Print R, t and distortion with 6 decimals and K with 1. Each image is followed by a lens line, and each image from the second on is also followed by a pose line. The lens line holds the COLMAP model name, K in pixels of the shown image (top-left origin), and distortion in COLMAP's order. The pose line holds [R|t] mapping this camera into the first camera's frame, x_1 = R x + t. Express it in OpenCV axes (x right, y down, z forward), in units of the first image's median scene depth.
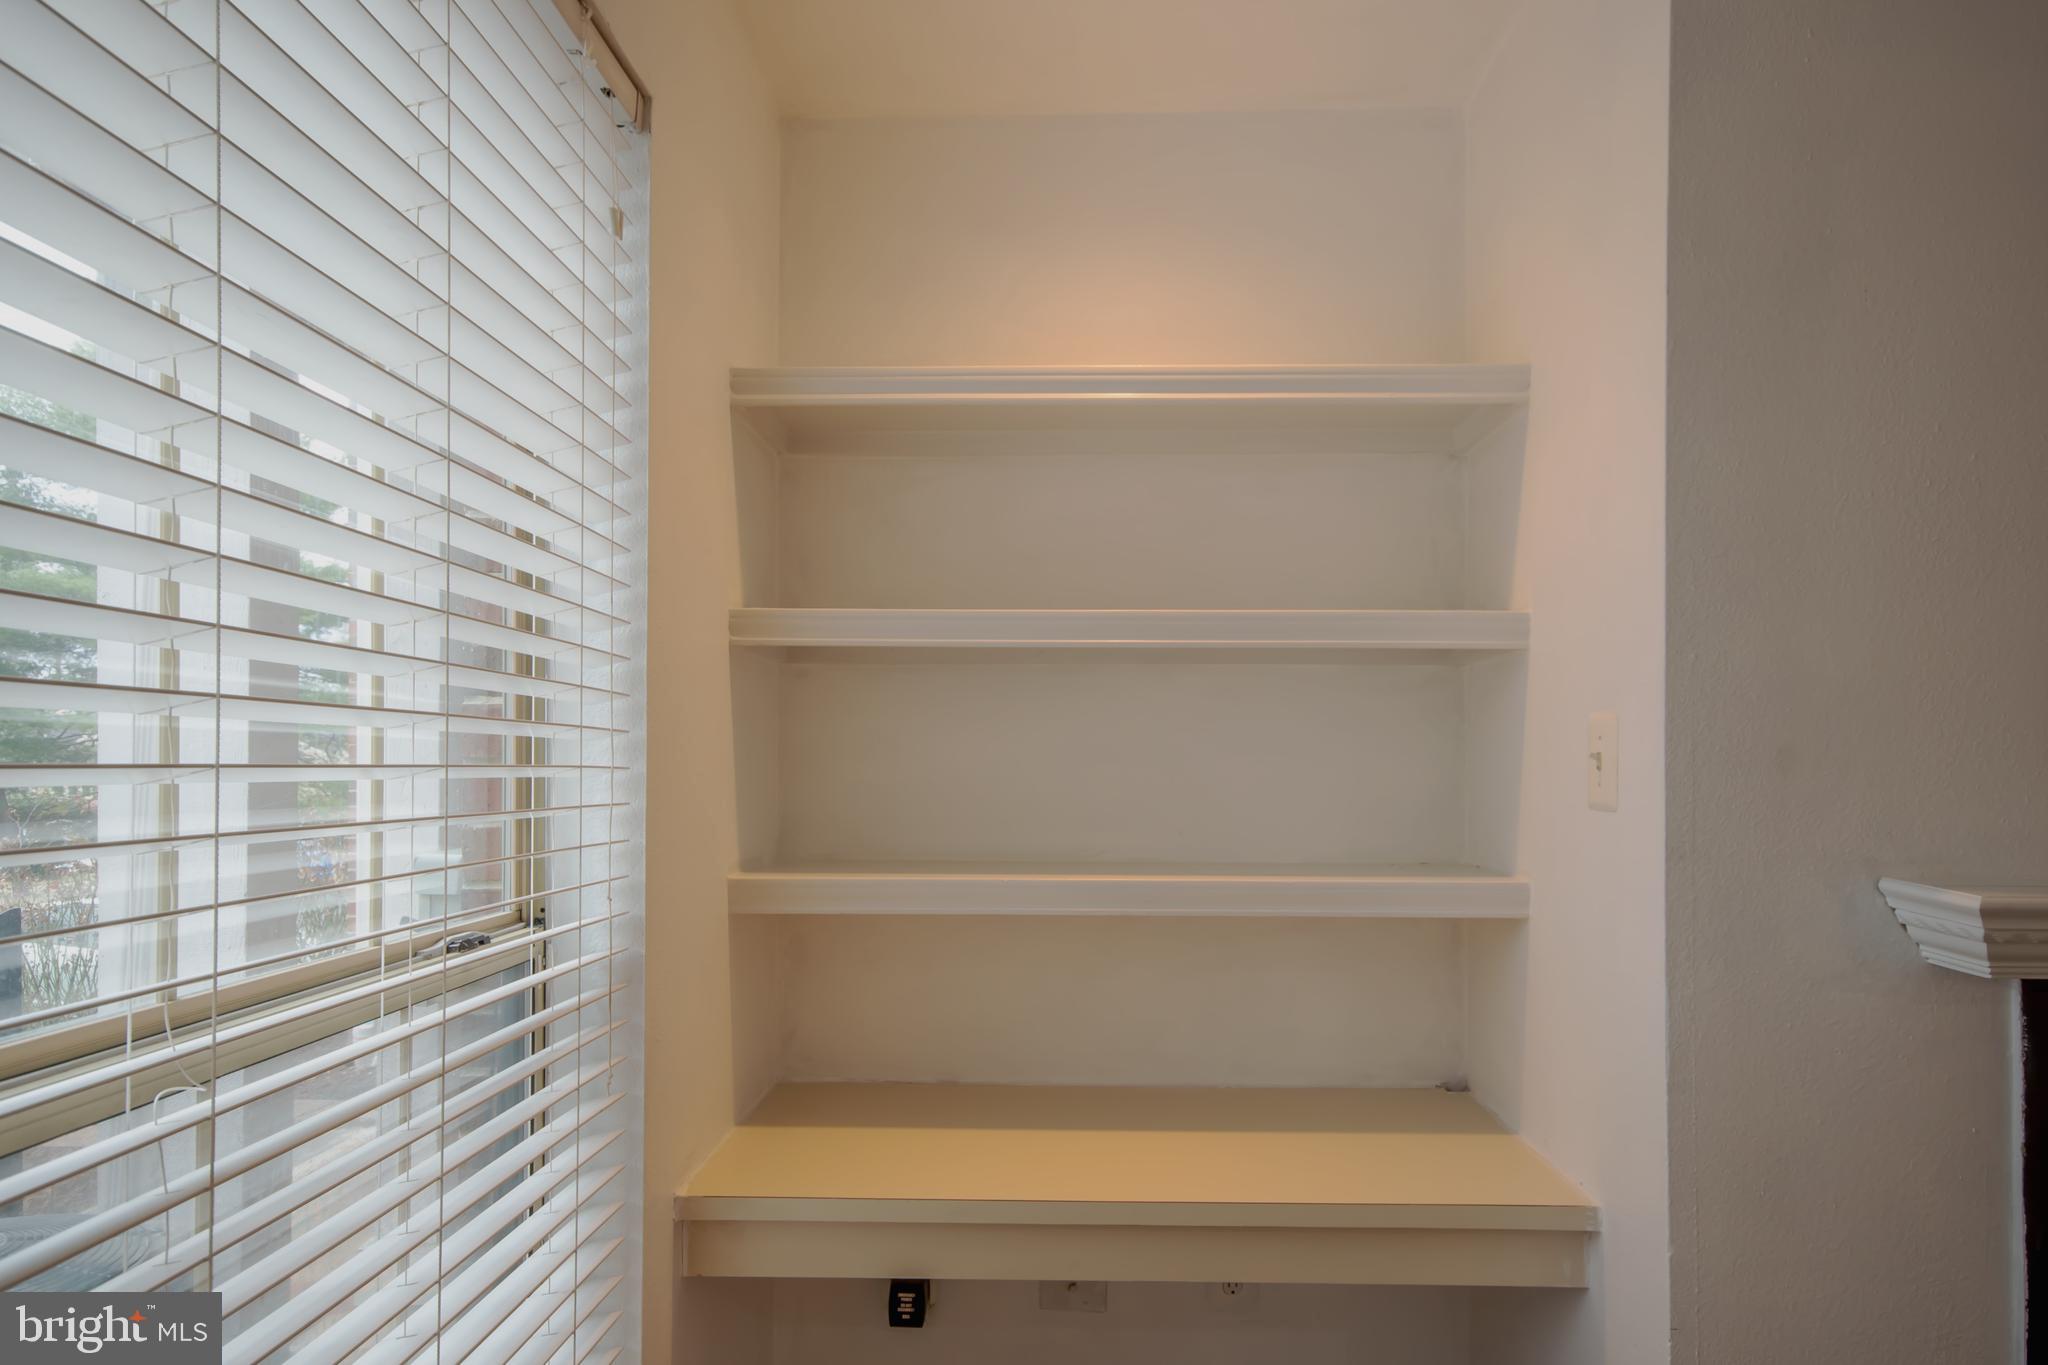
lens RADIAL K [[1265.6, 0, 1050.1], [0, 1265.6, 761.4], [0, 0, 1]] dist [0.023090, 0.000495]
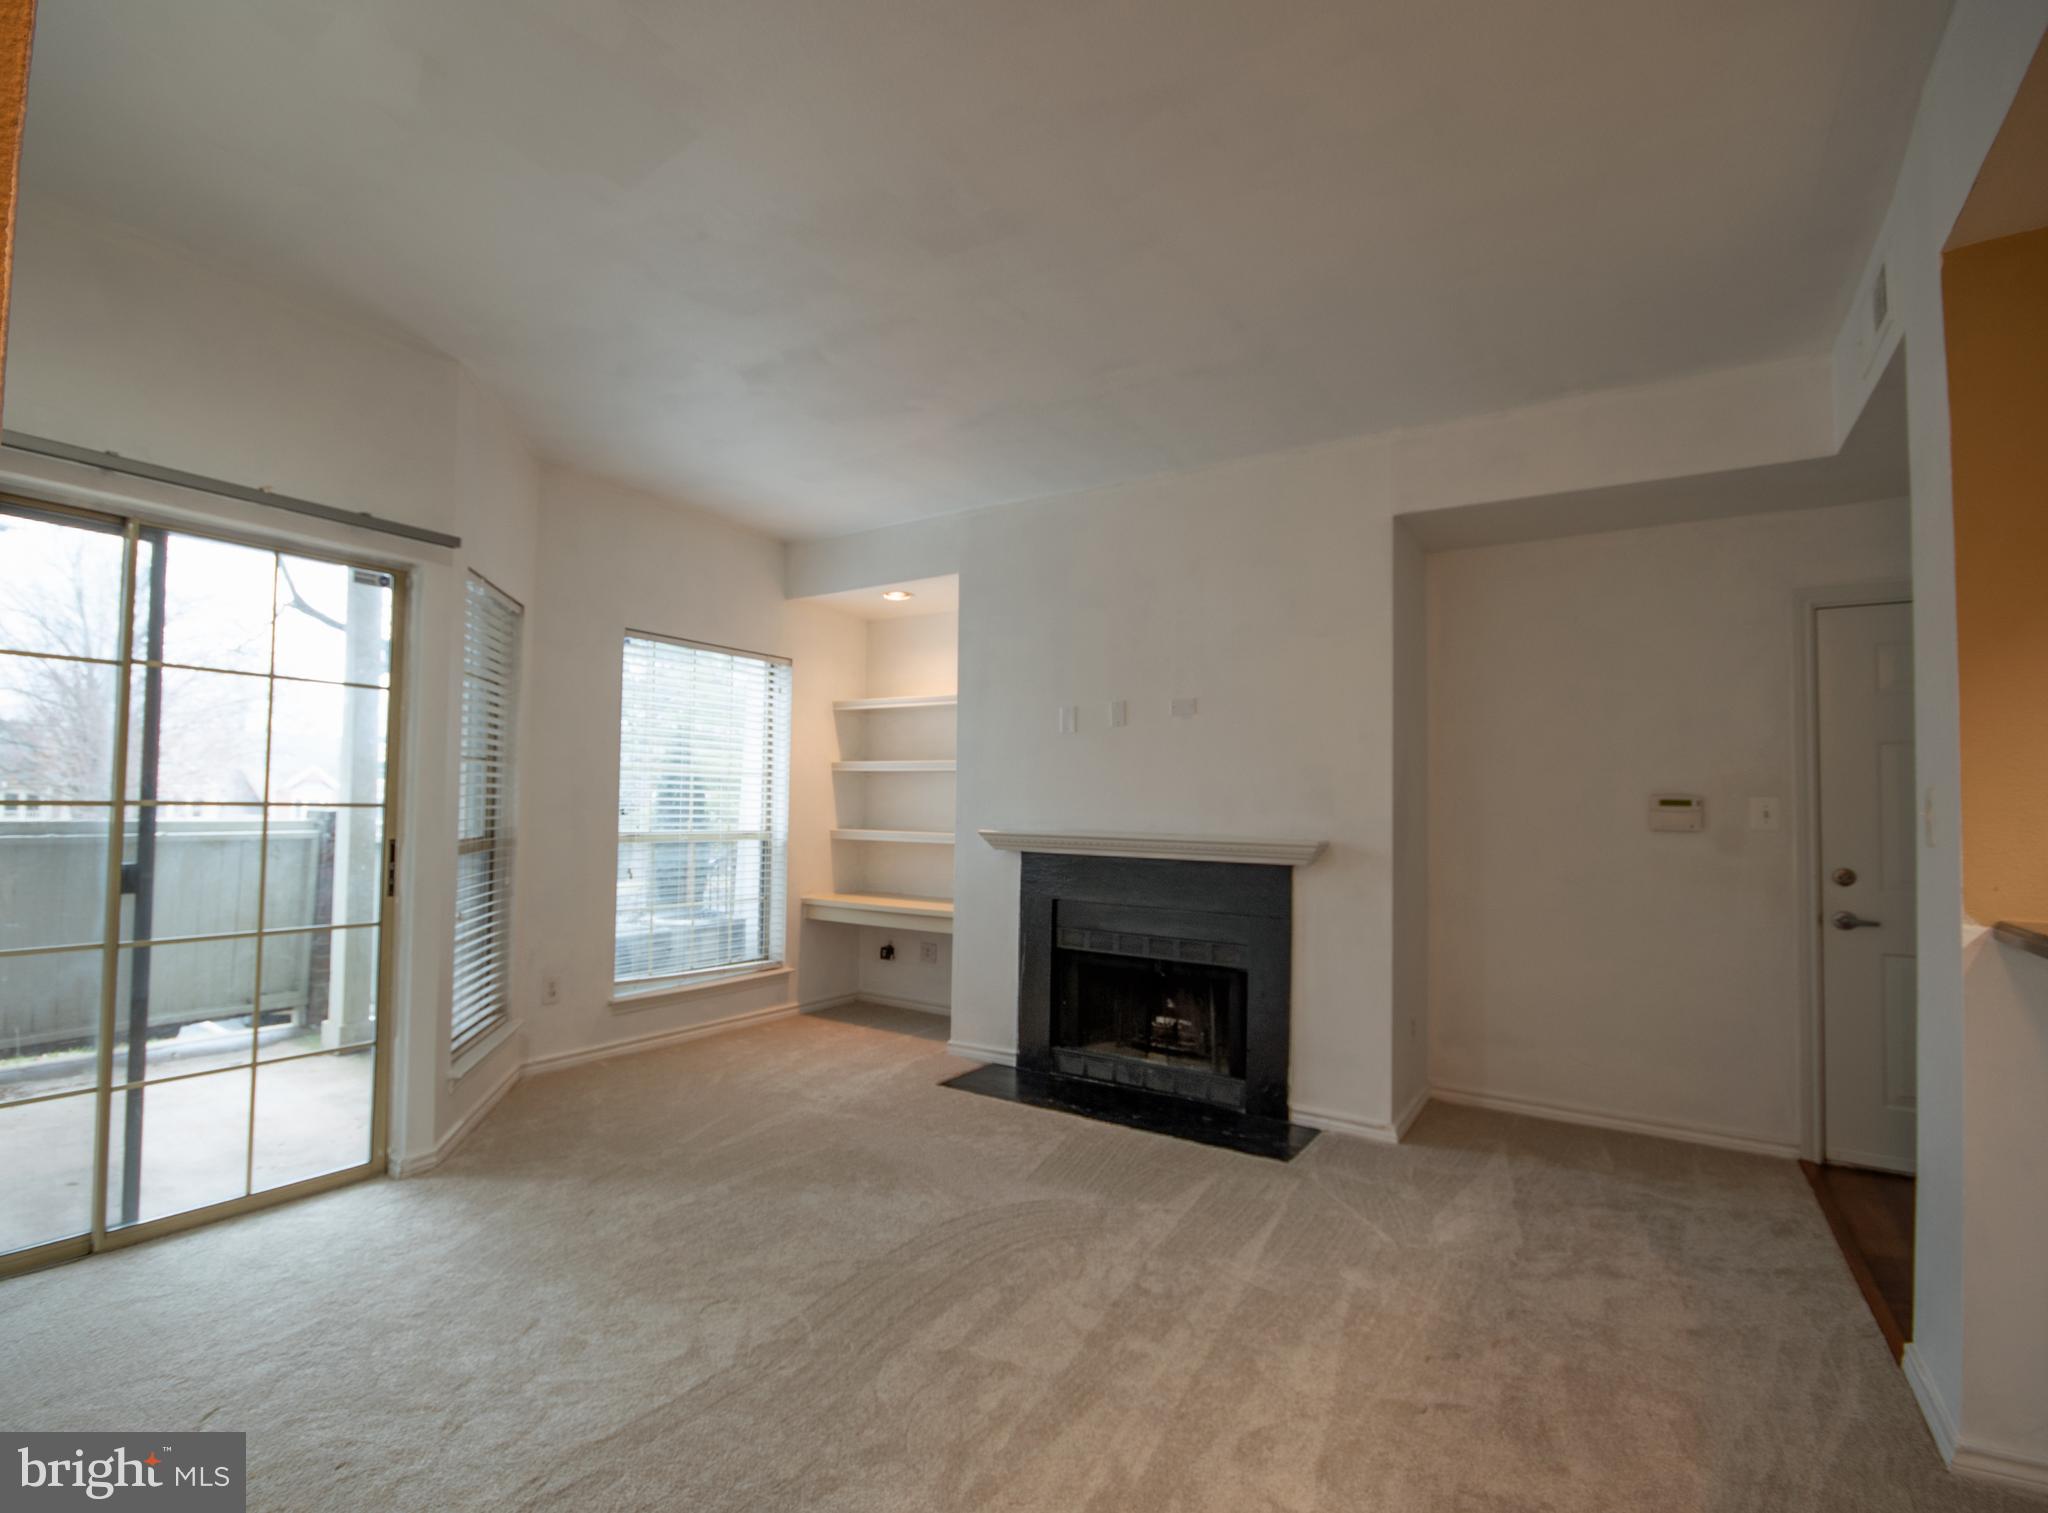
lens RADIAL K [[999.7, 0, 915.5], [0, 999.7, 767.8], [0, 0, 1]] dist [-0.001369, -0.000387]
pose [[0.819570, -0.009057, -0.572907, 1.782130], [-0.015037, 0.999191, -0.037307, 0.012387], [0.572781, 0.039190, 0.818771, -1.440077]]
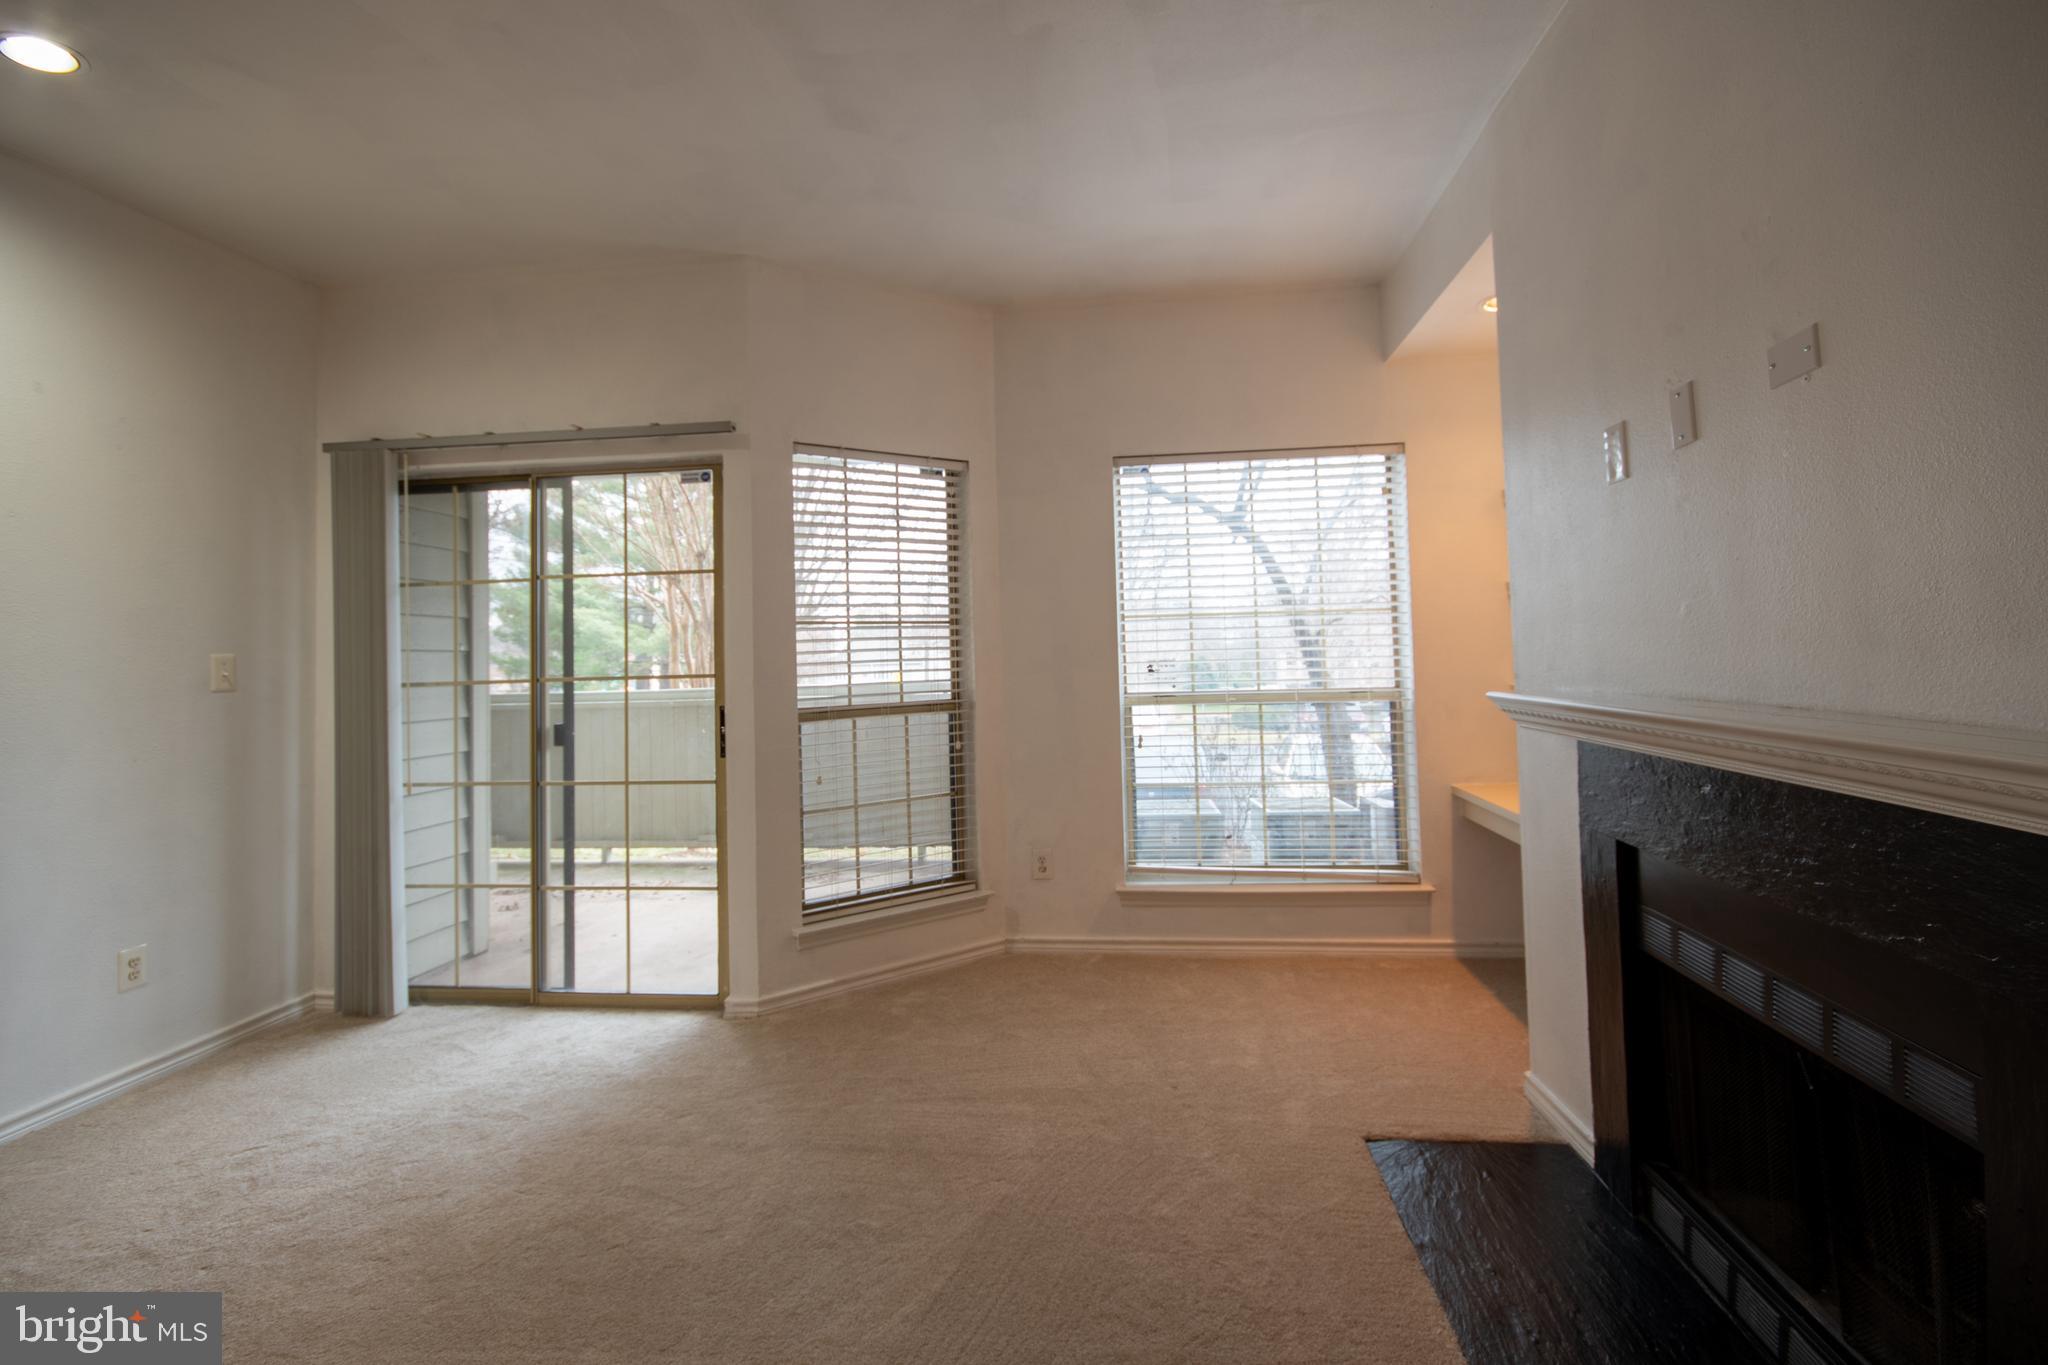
lens RADIAL K [[955.0, 0, 1024.3], [0, 955.0, 618.5], [0, 0, 1]] dist [-0.000073, 0.000229]
pose [[-0.097511, -0.039060, -0.994468, 1.819371], [0.028545, 0.998709, -0.042025, 0.011254], [0.994825, -0.032485, -0.096271, 0.198065]]
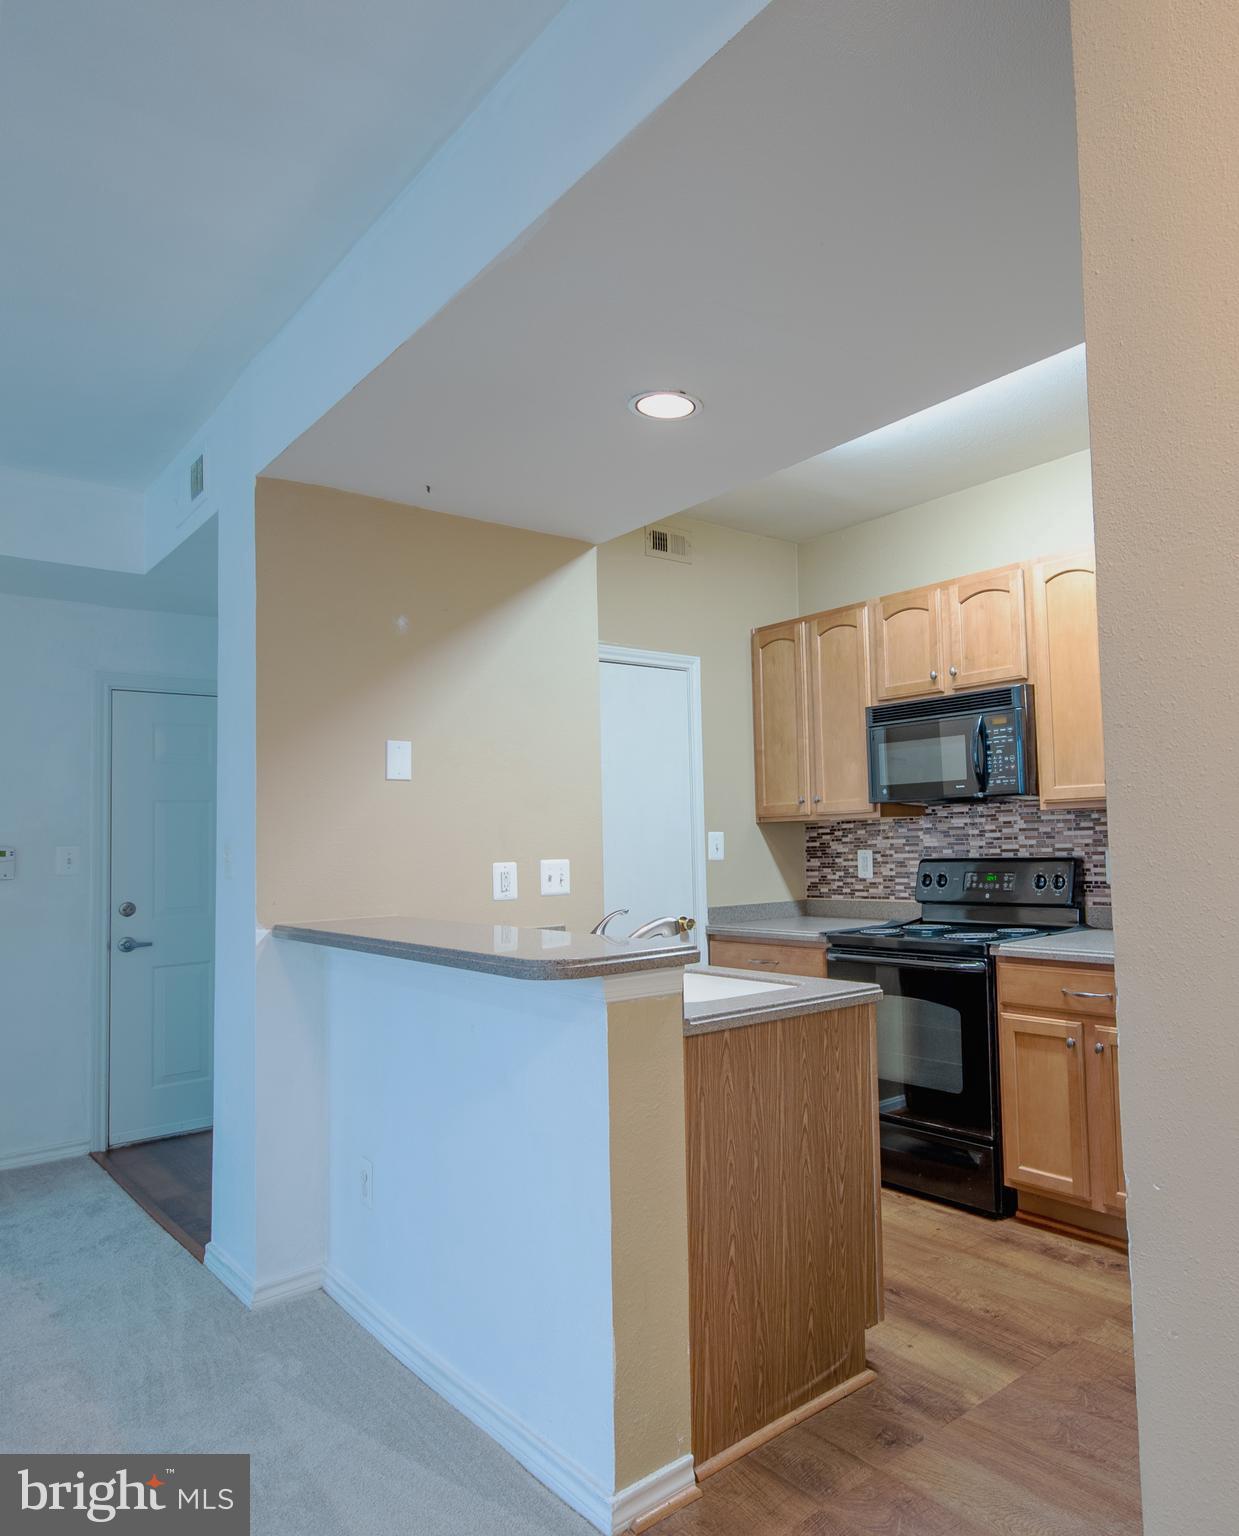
lens RADIAL K [[1016.3, 0, 789.9], [0, 1016.3, 781.0], [0, 0, 1]] dist [-0.005115, -0.001515]
pose [[0.710060, 0.017733, 0.703918, 1.567006], [0.031417, 0.997889, -0.056829, 0.006042], [-0.703440, 0.062467, 0.708004, -1.658549]]
